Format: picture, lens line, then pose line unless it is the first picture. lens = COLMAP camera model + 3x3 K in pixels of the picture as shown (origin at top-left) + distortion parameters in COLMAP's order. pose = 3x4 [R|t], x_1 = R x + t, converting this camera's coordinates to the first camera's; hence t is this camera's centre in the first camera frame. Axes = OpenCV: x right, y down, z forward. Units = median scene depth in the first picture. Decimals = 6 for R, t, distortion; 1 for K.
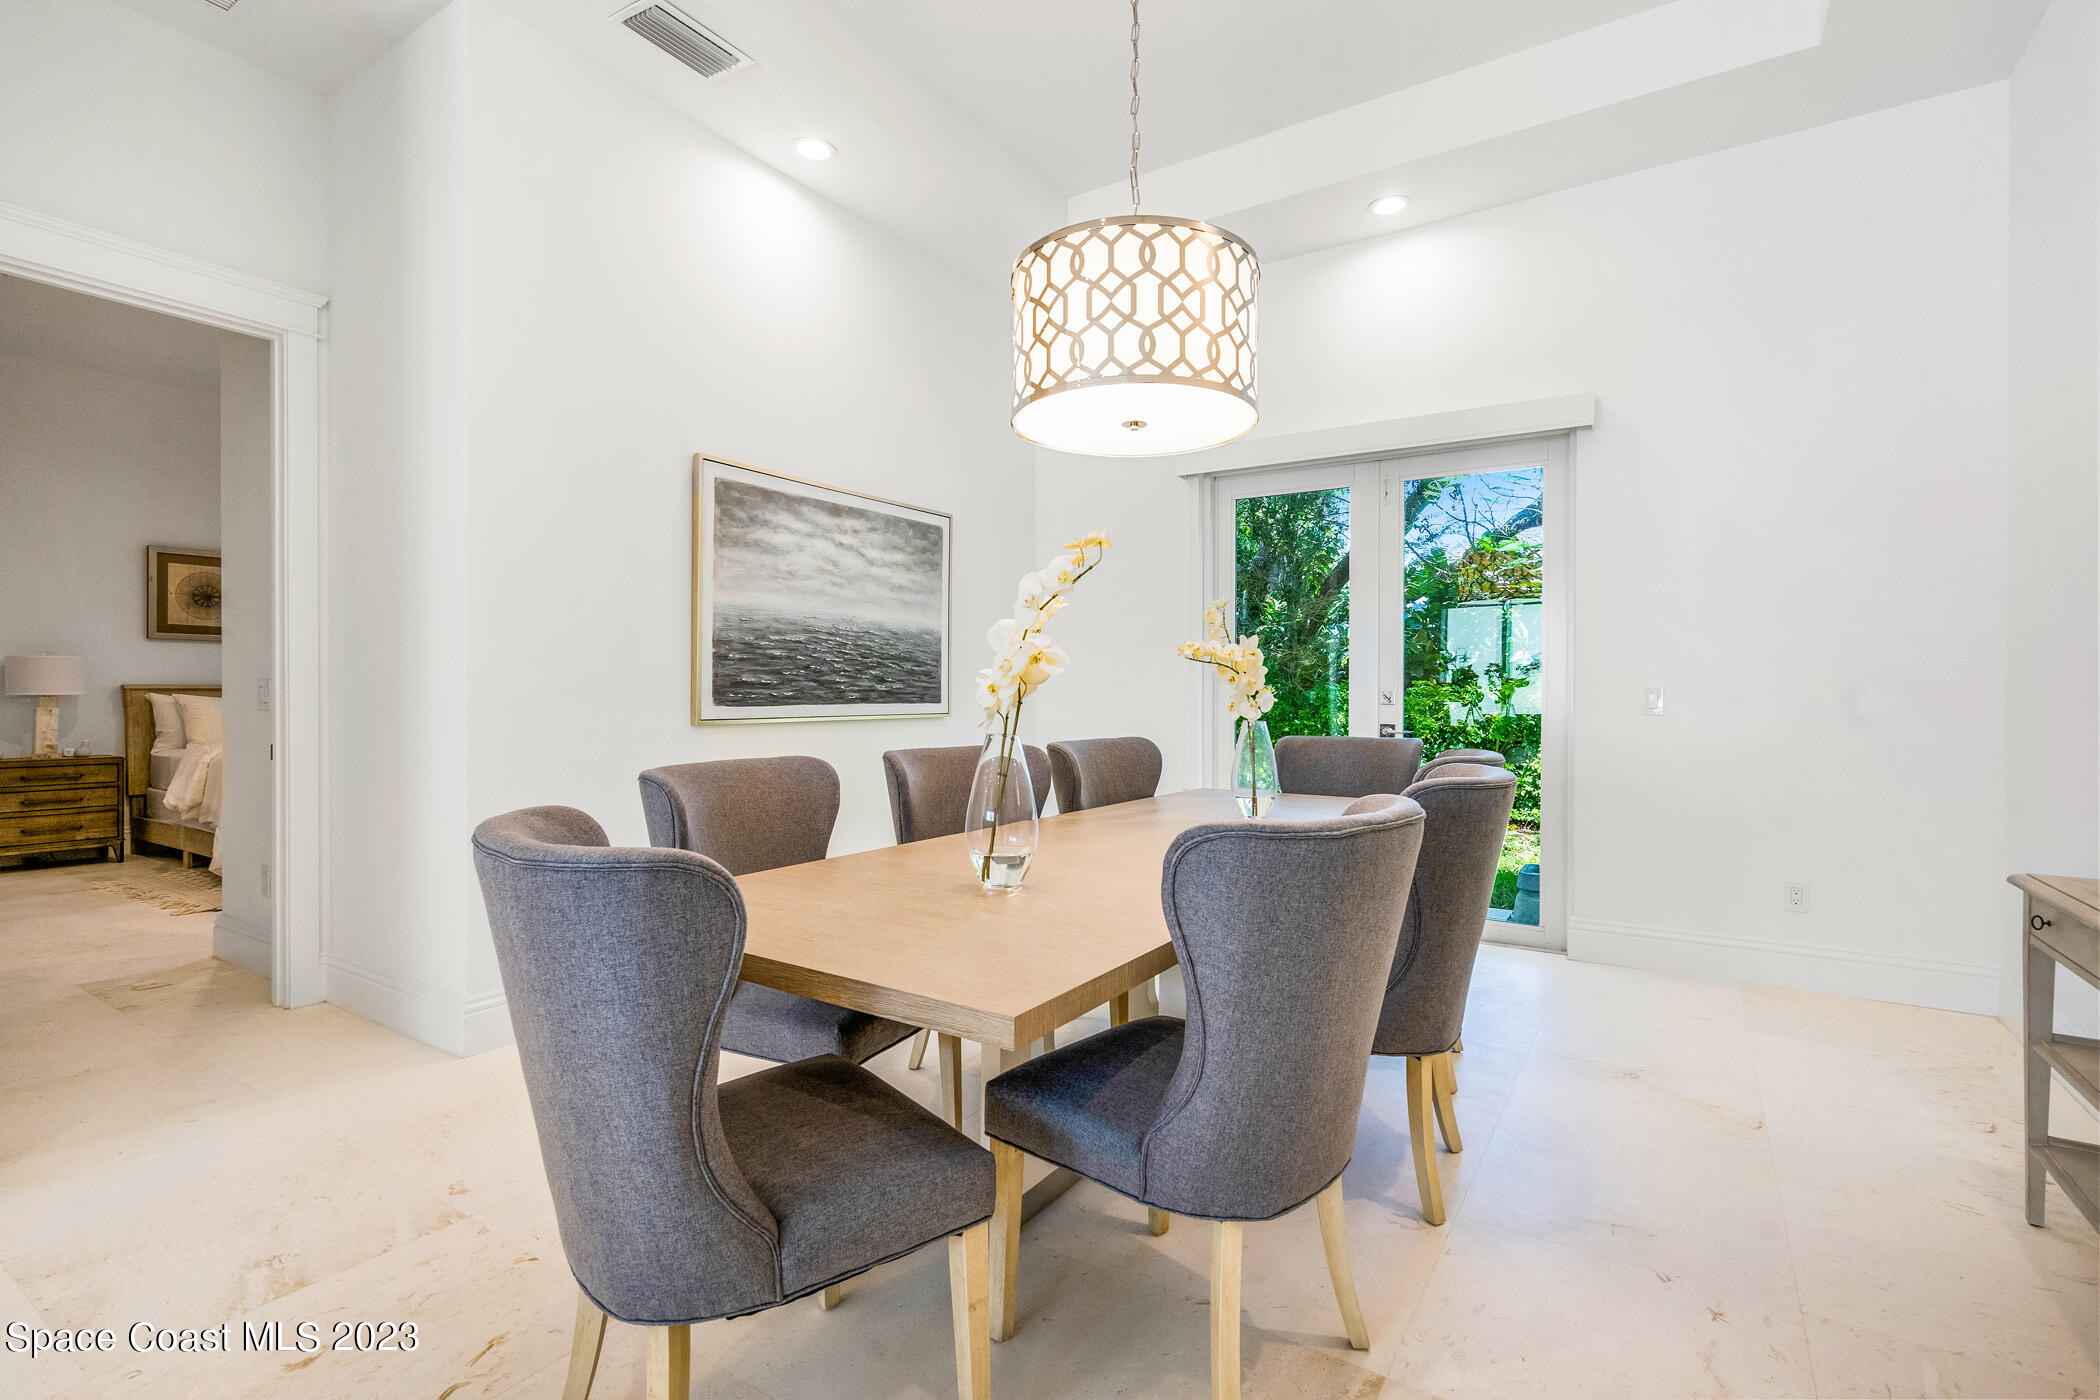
lens RADIAL K [[986.7, 0, 1045.4], [0, 986.7, 693.4], [0, 0, 1]] dist [0.000024, 0.000326]
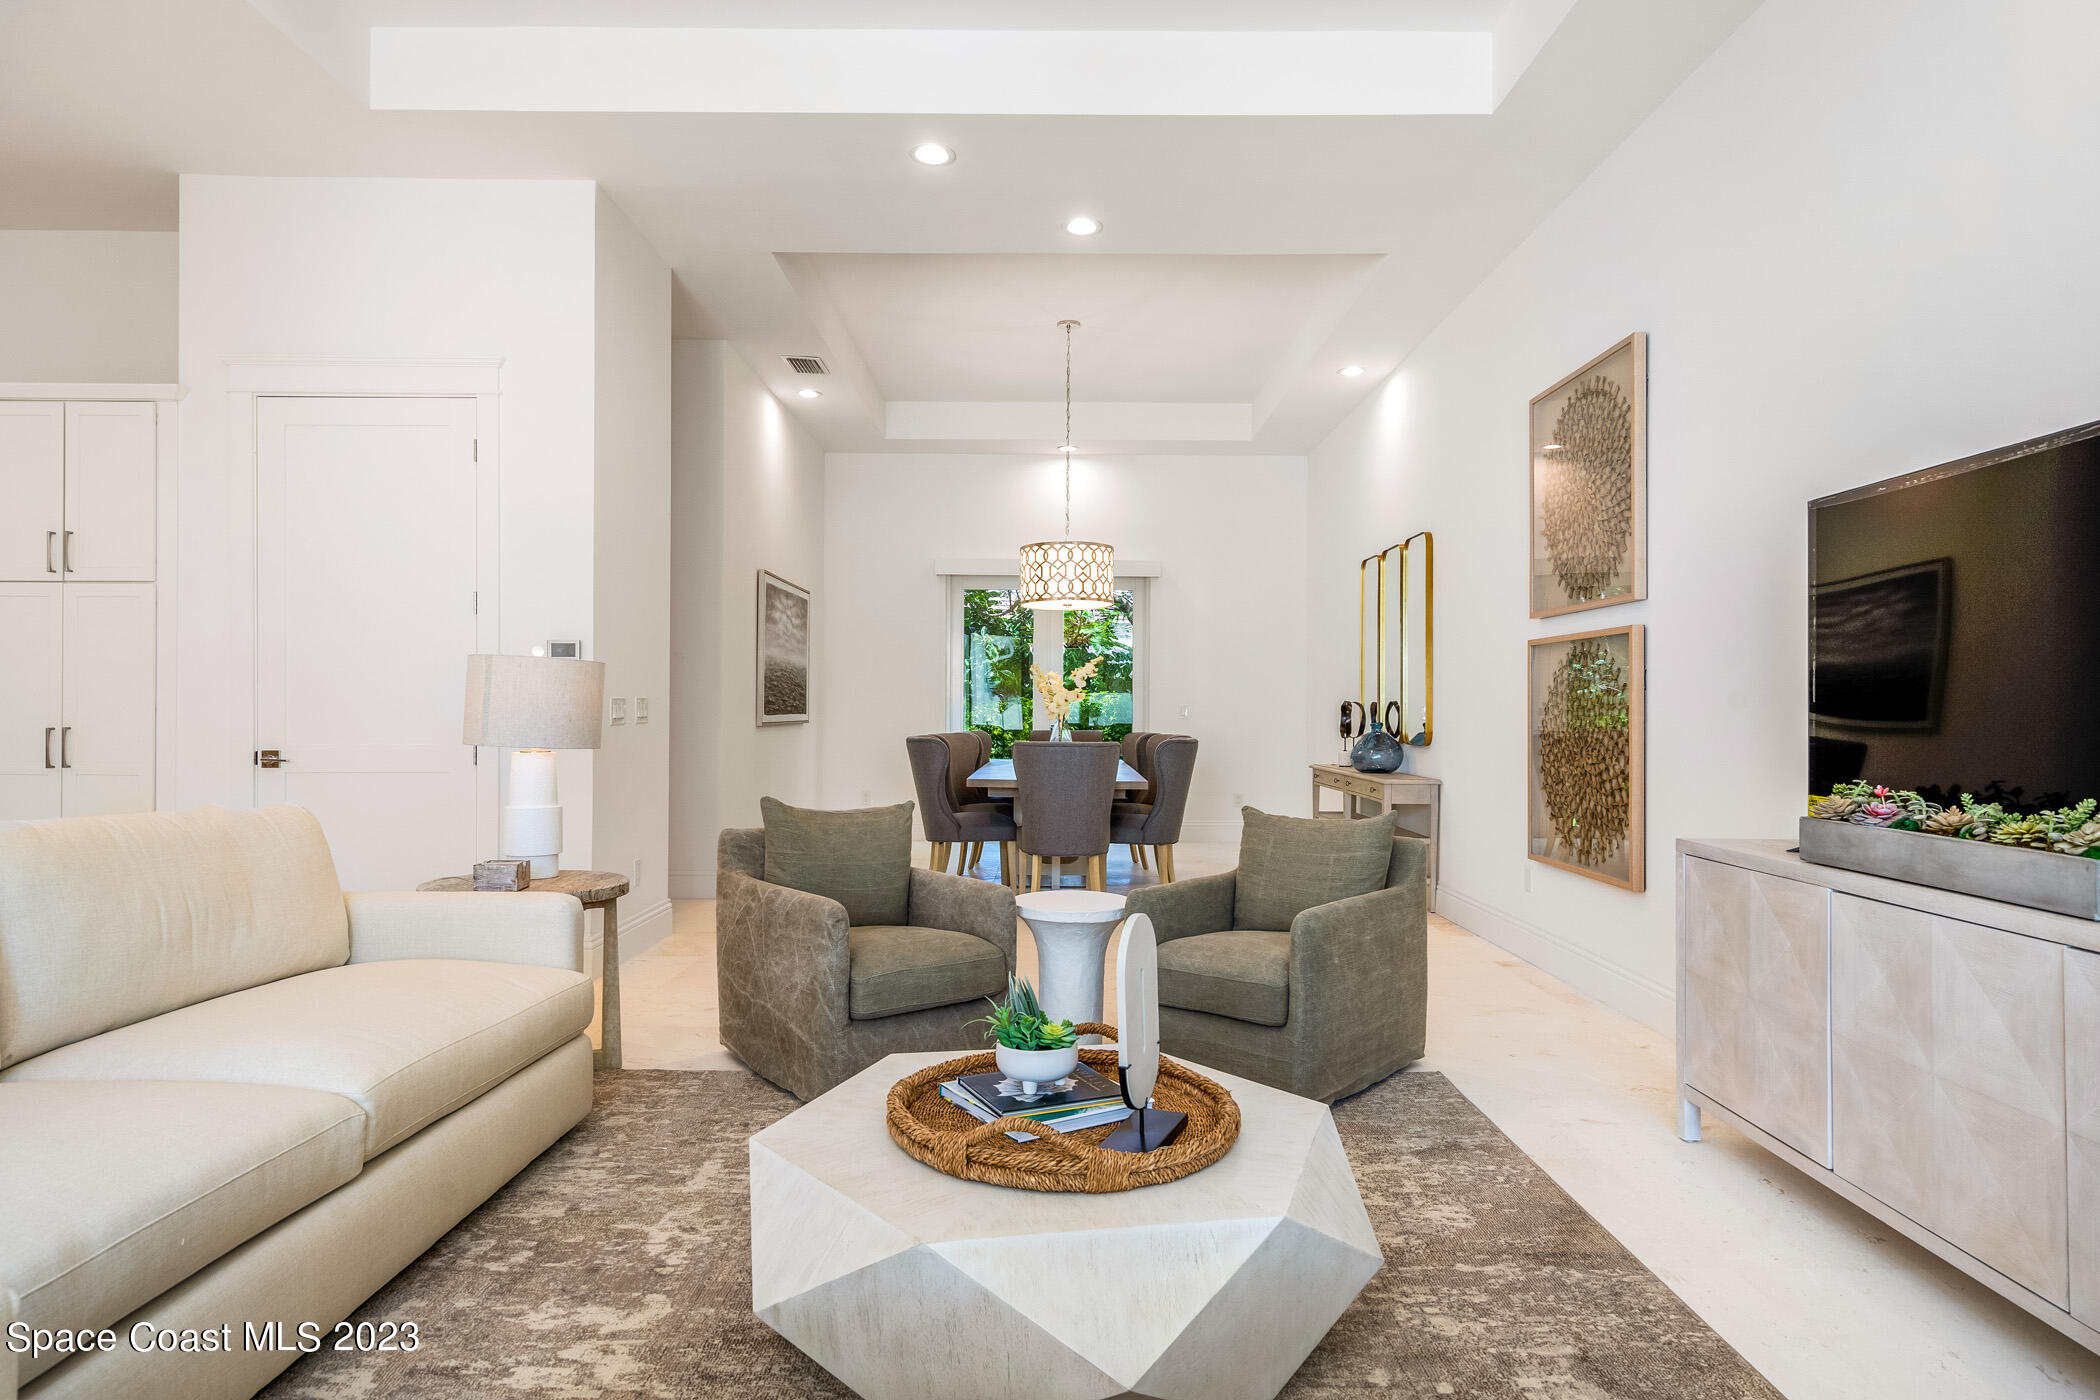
lens RADIAL K [[1207.2, 0, 1048.8], [0, 1207.2, 702.6], [0, 0, 1]] dist [0.005936, 0.000366]
pose [[0.840348, 0.007992, 0.541988, -1.066757], [-0.003543, 0.999951, -0.009252, 0.009994], [-0.542036, 0.005855, 0.840335, -1.053655]]
